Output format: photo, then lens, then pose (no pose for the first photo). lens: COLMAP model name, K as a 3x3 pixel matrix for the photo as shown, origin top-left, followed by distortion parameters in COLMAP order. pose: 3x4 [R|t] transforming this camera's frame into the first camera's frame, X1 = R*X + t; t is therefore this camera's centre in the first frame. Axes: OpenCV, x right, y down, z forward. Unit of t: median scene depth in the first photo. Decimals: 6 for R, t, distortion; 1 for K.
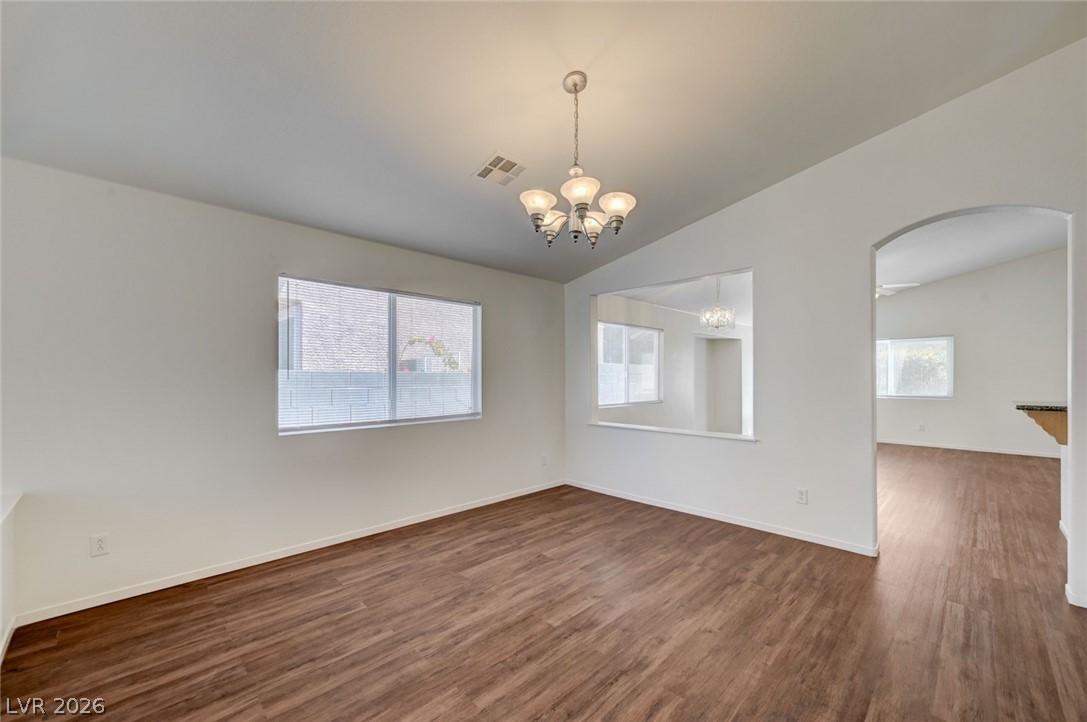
lens RADIAL K [[432.8, 0, 545.4], [0, 432.8, 378.4], [0, 0, 1]] dist [-0.000453, 0.000076]
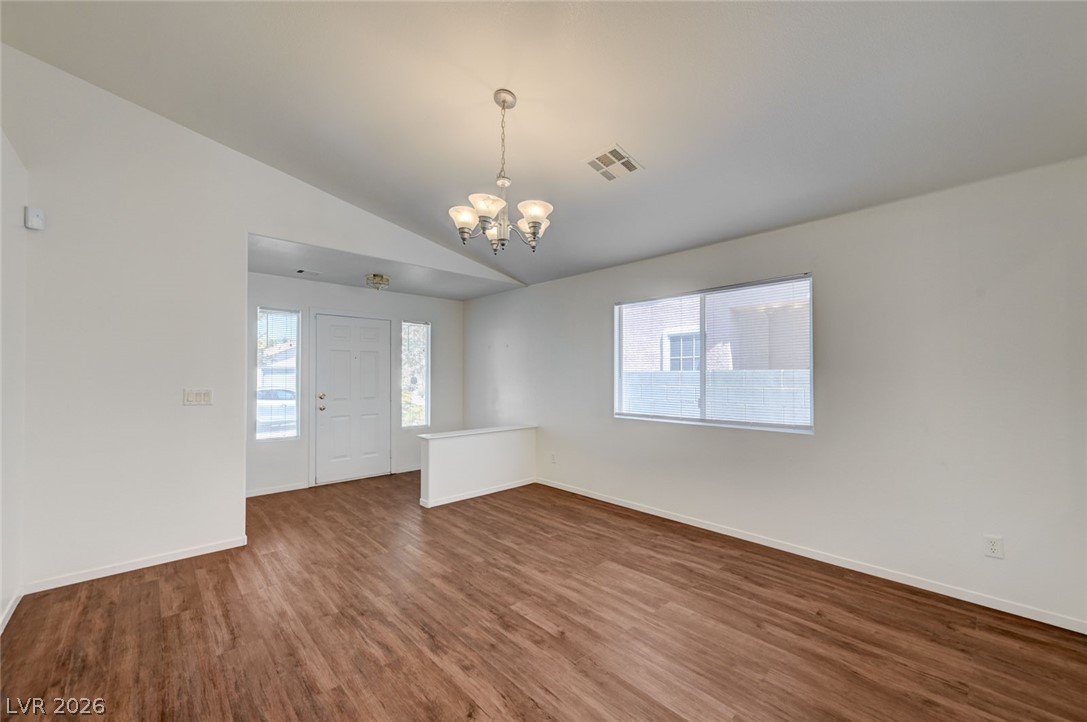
lens RADIAL K [[430.8, 0, 547.9], [0, 430.8, 371.0], [0, 0, 1]] dist [0.002168, 0.000448]
pose [[-0.036523, -0.012009, -0.999261, 0.944355], [-0.004313, 0.999920, -0.011860, -0.002507], [0.999323, 0.003877, -0.036572, 0.970385]]
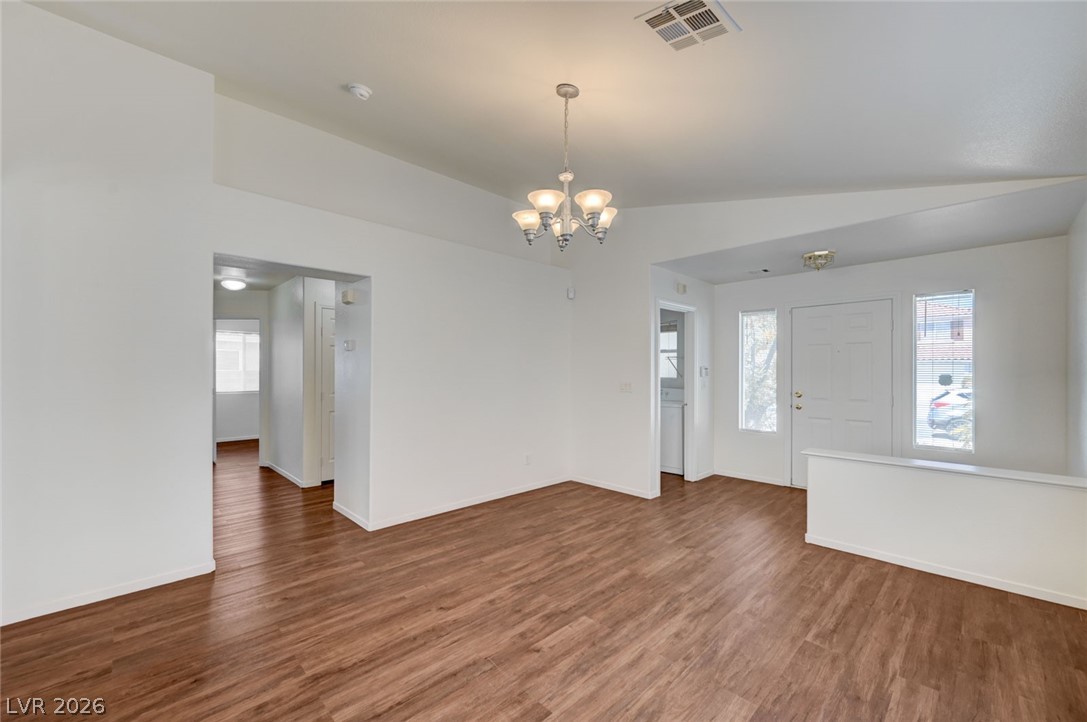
lens RADIAL K [[430.8, 0, 547.9], [0, 430.8, 371.0], [0, 0, 1]] dist [0.002168, 0.000448]
pose [[-0.999952, -0.002968, 0.009337, 0.087690], [-0.002942, 0.999992, 0.002813, -0.009248], [-0.009345, 0.002785, -0.999952, 1.733877]]
